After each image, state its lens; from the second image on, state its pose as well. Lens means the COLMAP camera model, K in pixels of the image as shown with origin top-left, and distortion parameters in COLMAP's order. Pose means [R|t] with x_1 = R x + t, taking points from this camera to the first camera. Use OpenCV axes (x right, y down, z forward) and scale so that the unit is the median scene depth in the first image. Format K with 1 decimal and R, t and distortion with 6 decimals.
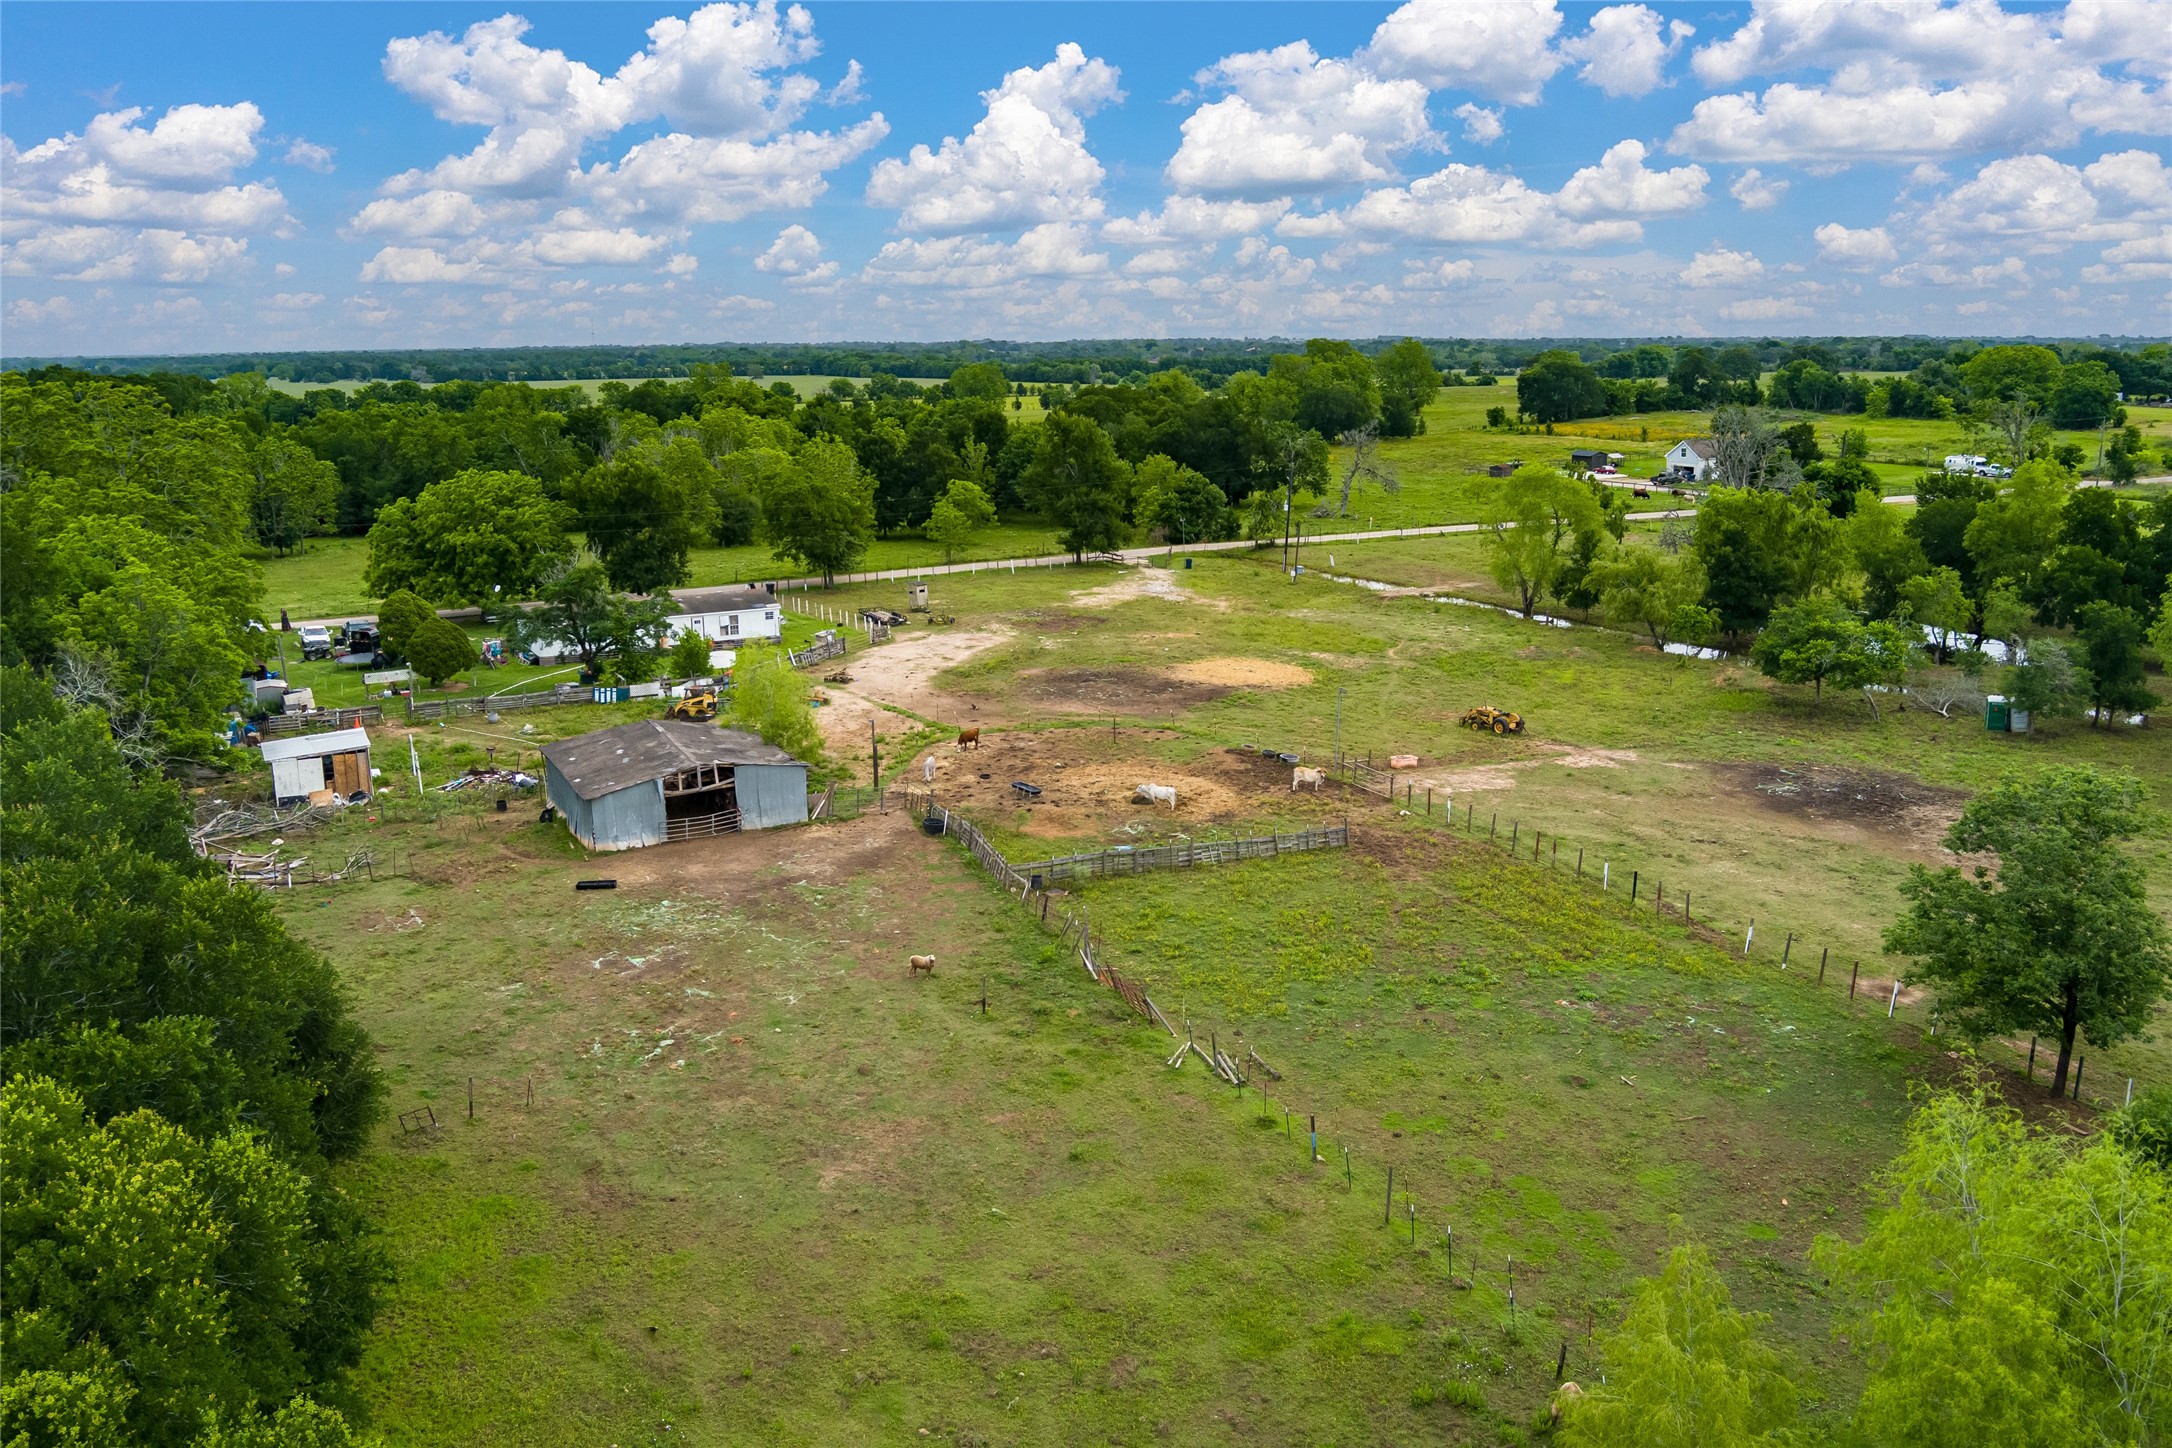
lens RADIAL K [[1740.8, 0, 1085.0], [0, 1740.8, 724.8], [0, 0, 1]] dist [-0.051756, 0.014853]
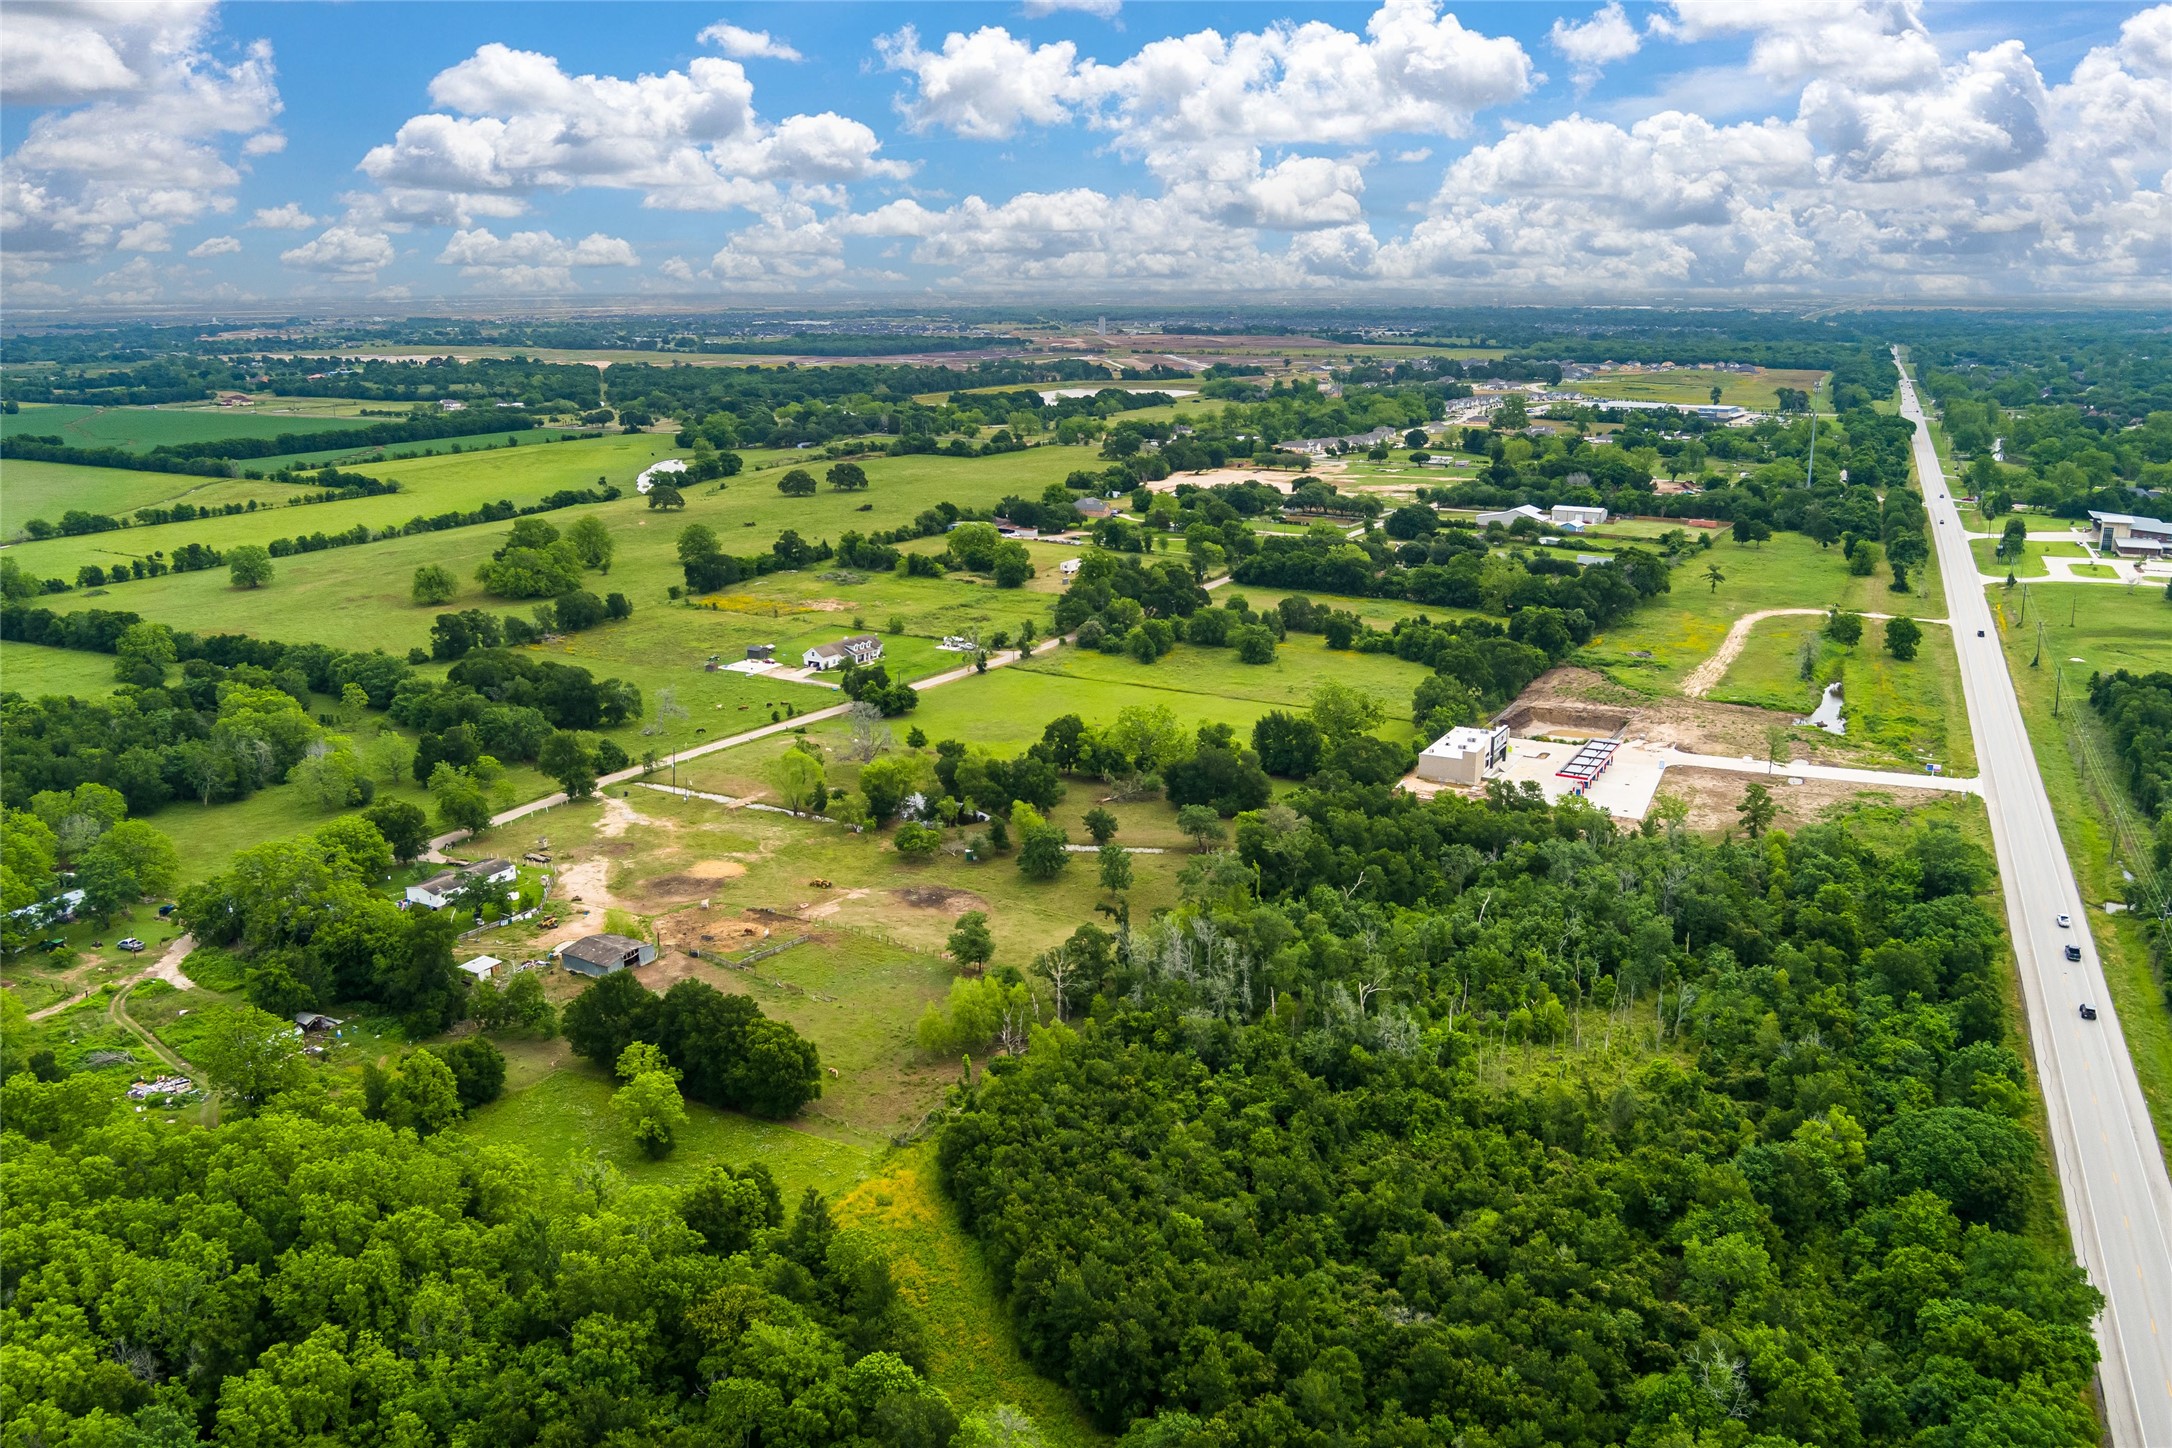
lens RADIAL K [[1740.8, 0, 1091.1], [0, 1740.8, 721.6], [0, 0, 1]] dist [-0.051756, 0.014853]
pose [[0.855117, -0.121358, 0.504031, -0.307529], [0.107193, 0.992595, 0.057133, -0.144514], [-0.507232, 0.005173, 0.861794, -0.669585]]
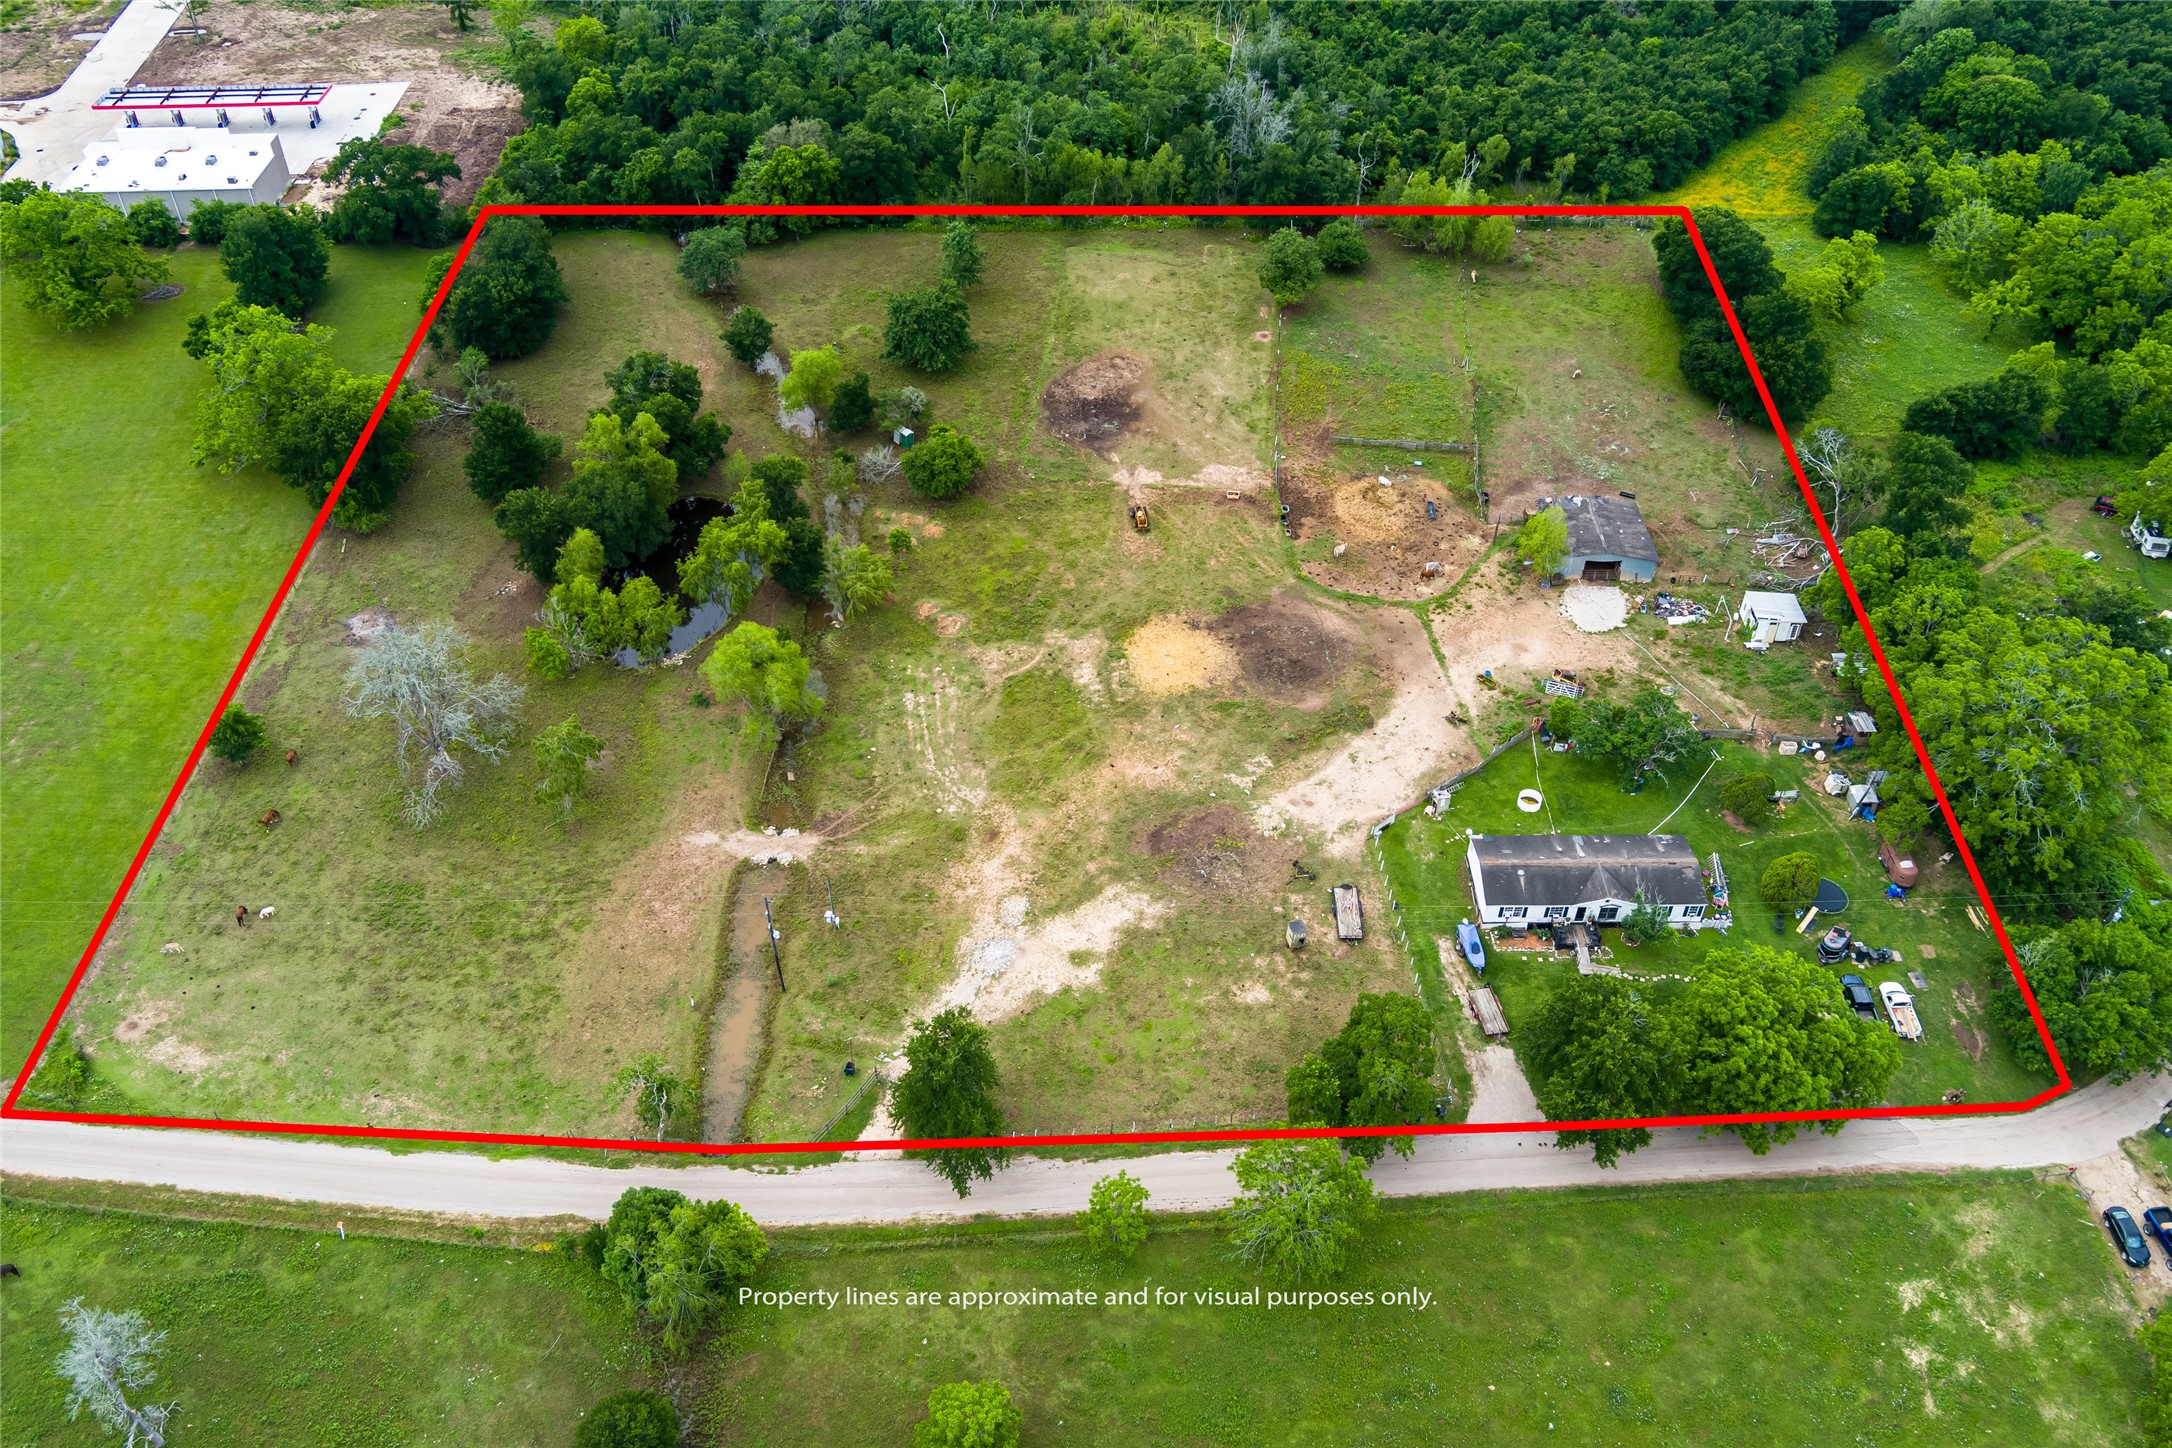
lens RADIAL K [[1740.8, 0, 1080.1], [0, 1740.8, 723.2], [0, 0, 1]] dist [-0.051756, 0.014853]
pose [[-0.877695, -0.316705, 0.359652, -0.150990], [0.107902, 0.600619, 0.792221, -0.461898], [-0.466914, 0.734135, -0.492988, 0.729183]]
